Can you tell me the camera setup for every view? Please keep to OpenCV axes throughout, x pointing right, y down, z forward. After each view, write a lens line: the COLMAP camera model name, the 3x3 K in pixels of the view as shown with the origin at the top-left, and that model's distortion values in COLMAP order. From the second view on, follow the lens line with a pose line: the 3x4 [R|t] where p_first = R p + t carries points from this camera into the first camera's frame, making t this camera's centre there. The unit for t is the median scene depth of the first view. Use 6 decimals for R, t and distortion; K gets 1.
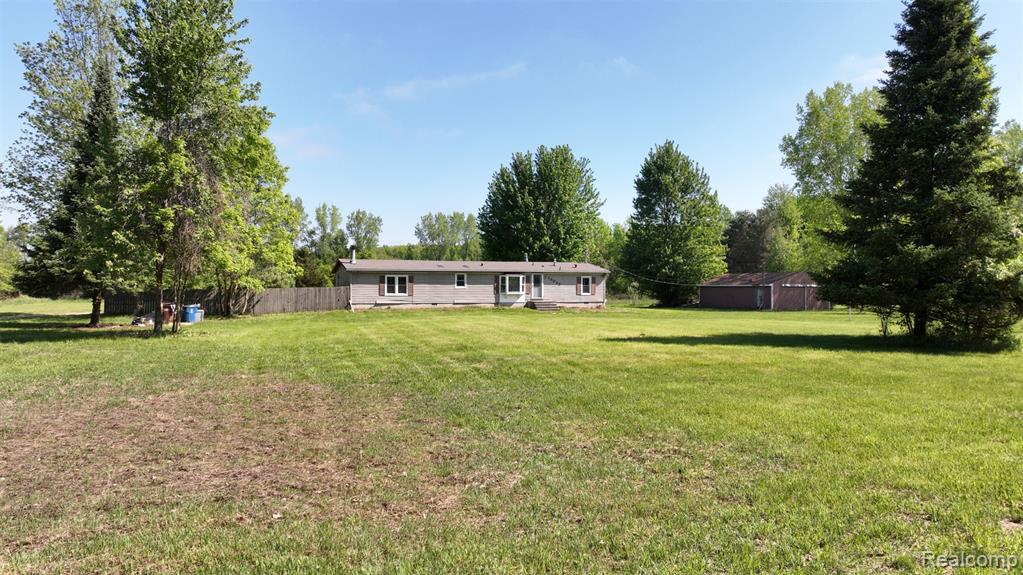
lens RADIAL K [[720.3, 0, 511.5], [0, 720.3, 287.5], [0, 0, 1]] dist [0.000786, 0.018203]
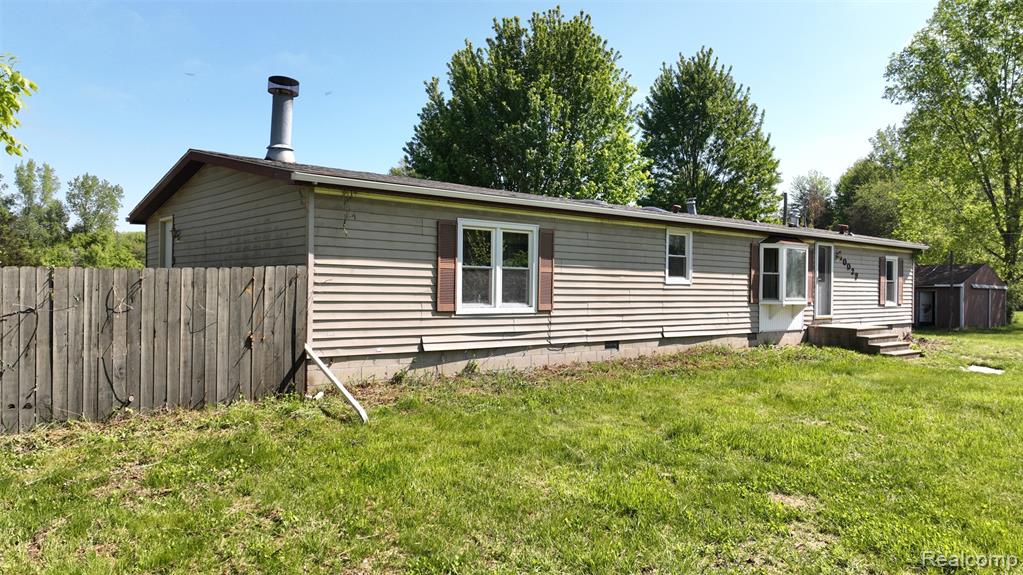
lens RADIAL K [[720.3, 0, 511.5], [0, 720.3, 287.5], [0, 0, 1]] dist [0.000786, 0.018203]
pose [[0.942110, 0.010282, 0.335146, -0.218702], [-0.010507, 0.999944, -0.001142, 0.003115], [-0.335139, -0.002446, 0.942166, 0.744358]]
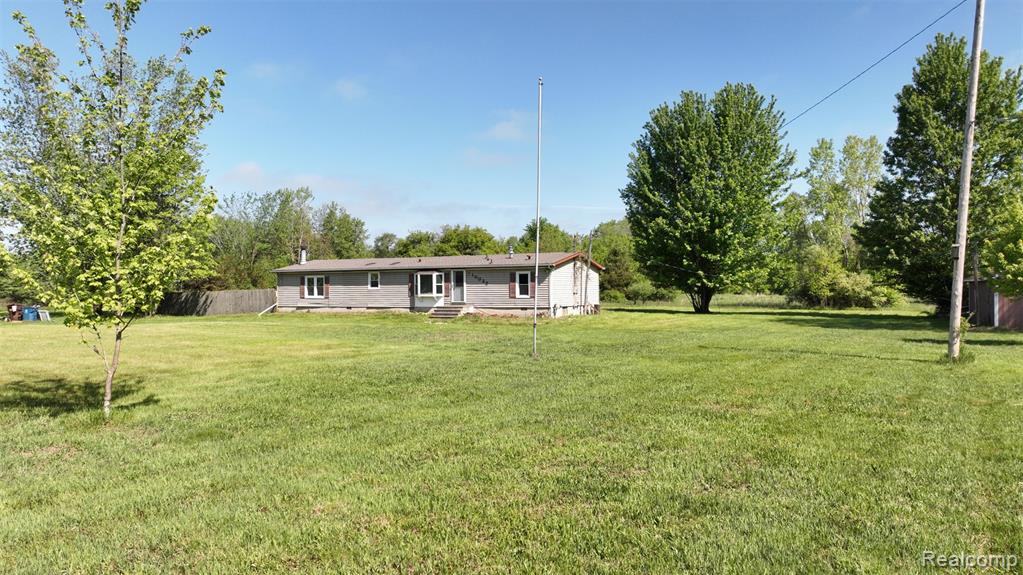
lens RADIAL K [[720.3, 0, 511.5], [0, 720.3, 287.5], [0, 0, 1]] dist [0.000786, 0.018203]
pose [[0.679404, -0.004346, -0.733751, 0.644533], [0.011921, 0.999916, 0.005116, -0.003755], [0.733667, -0.012223, 0.679399, 0.532170]]
